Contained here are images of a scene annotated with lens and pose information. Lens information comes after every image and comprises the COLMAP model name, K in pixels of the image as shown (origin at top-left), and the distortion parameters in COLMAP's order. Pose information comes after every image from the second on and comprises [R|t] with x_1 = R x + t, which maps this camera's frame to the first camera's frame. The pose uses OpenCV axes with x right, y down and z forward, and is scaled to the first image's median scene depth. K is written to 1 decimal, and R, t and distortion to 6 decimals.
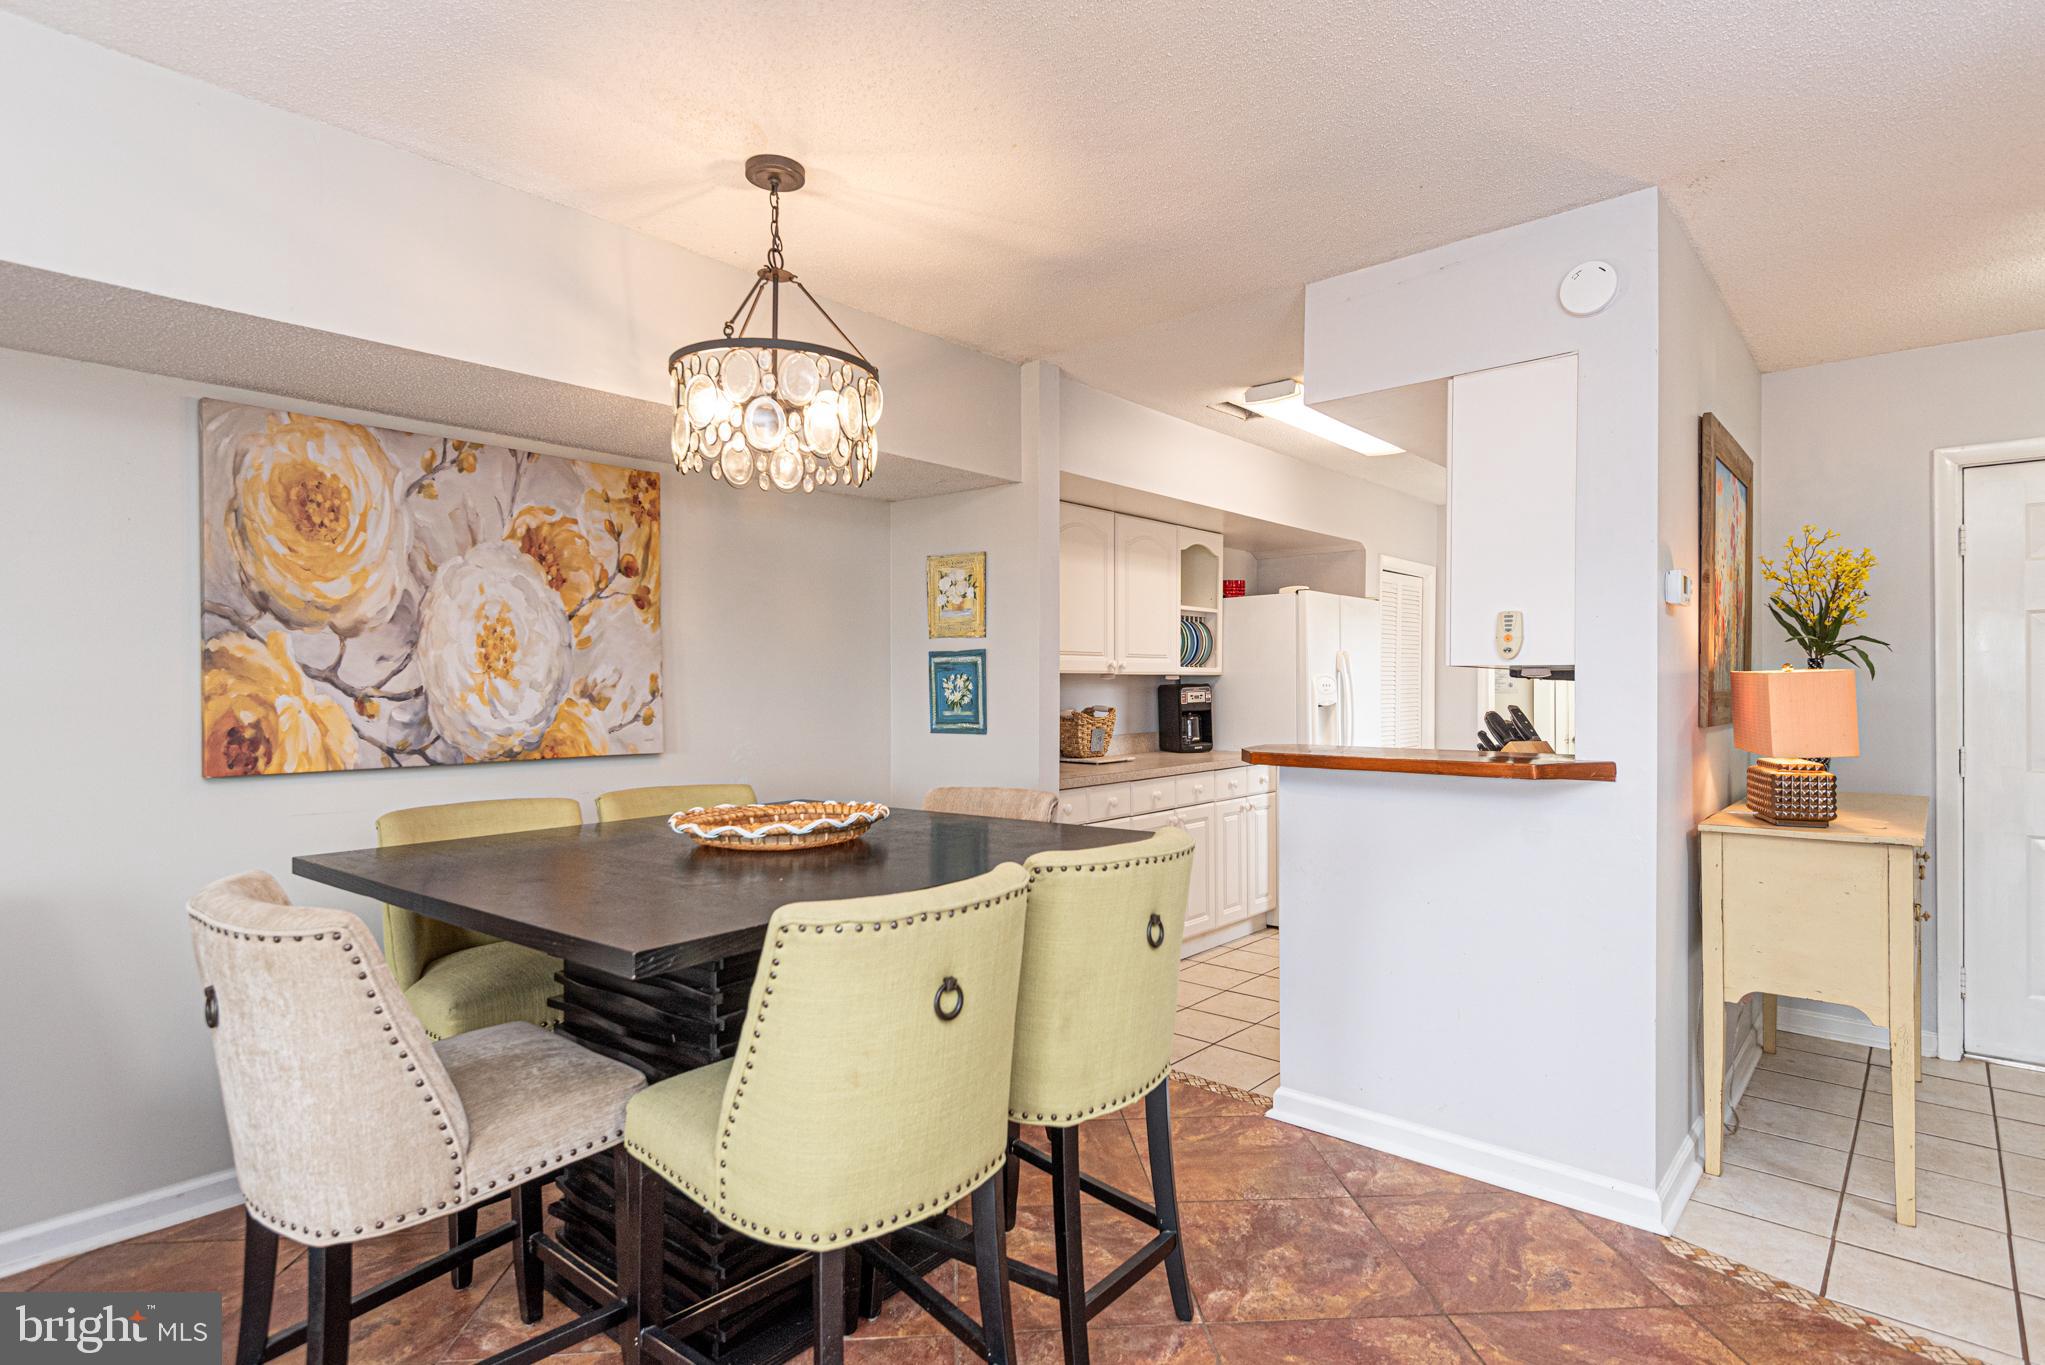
lens RADIAL K [[1043.3, 0, 1023.3], [0, 1043.3, 684.2], [0, 0, 1]] dist [0.015496, -0.006661]
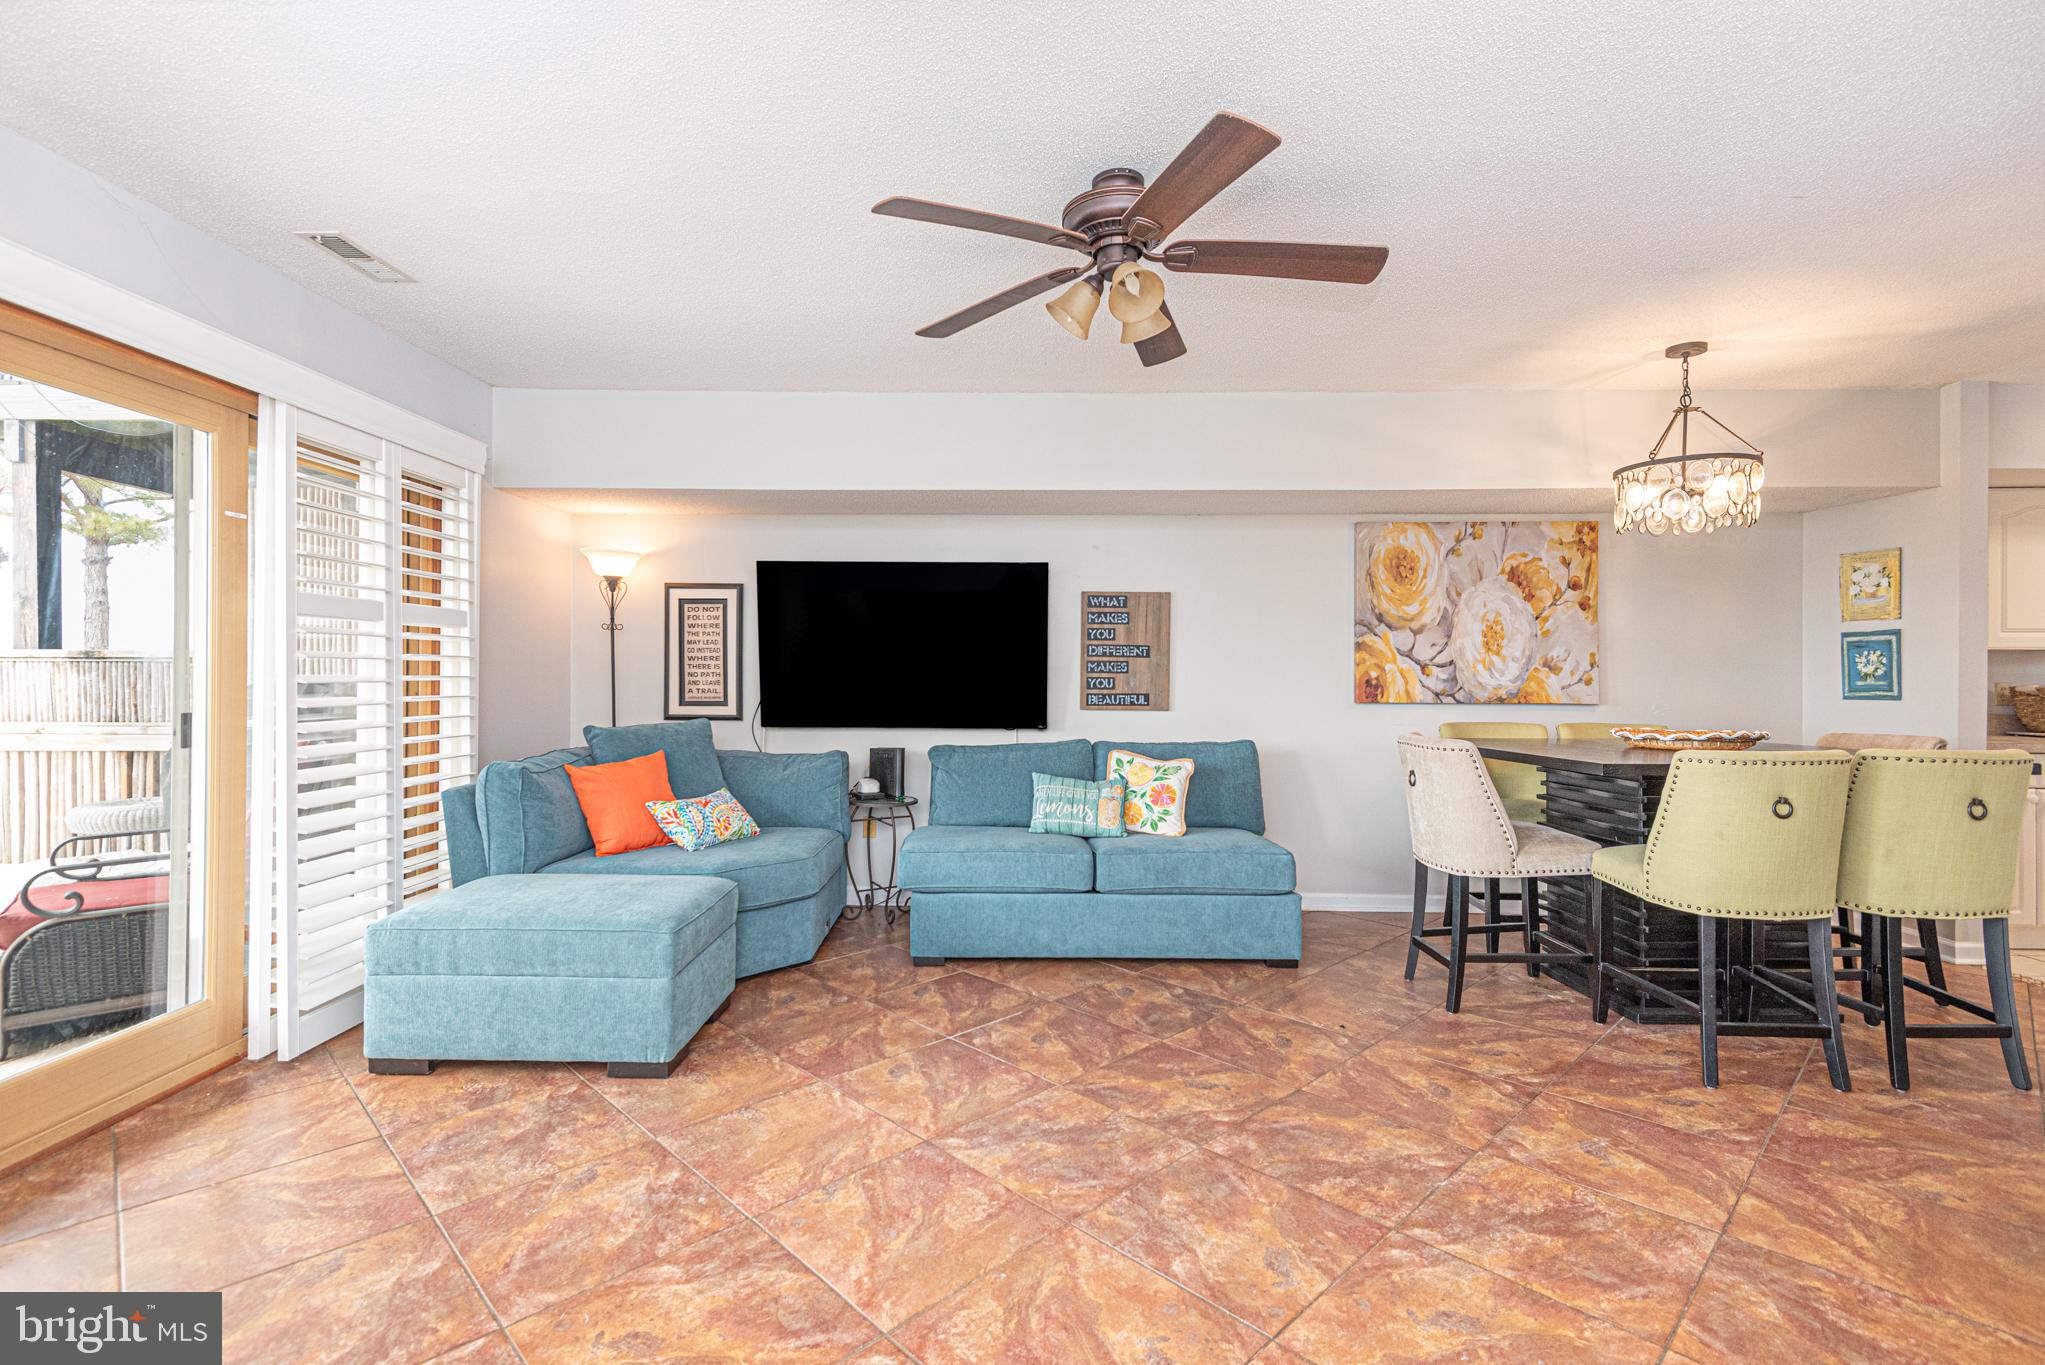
lens RADIAL K [[936.0, 0, 1009.7], [0, 936.0, 677.1], [0, 0, 1]] dist [0.028960, -0.013224]
pose [[0.646224, 0.005518, -0.763128, 0.183008], [-0.004006, 0.999985, 0.003837, 0.029388], [0.763137, 0.000577, 0.646236, -0.658712]]
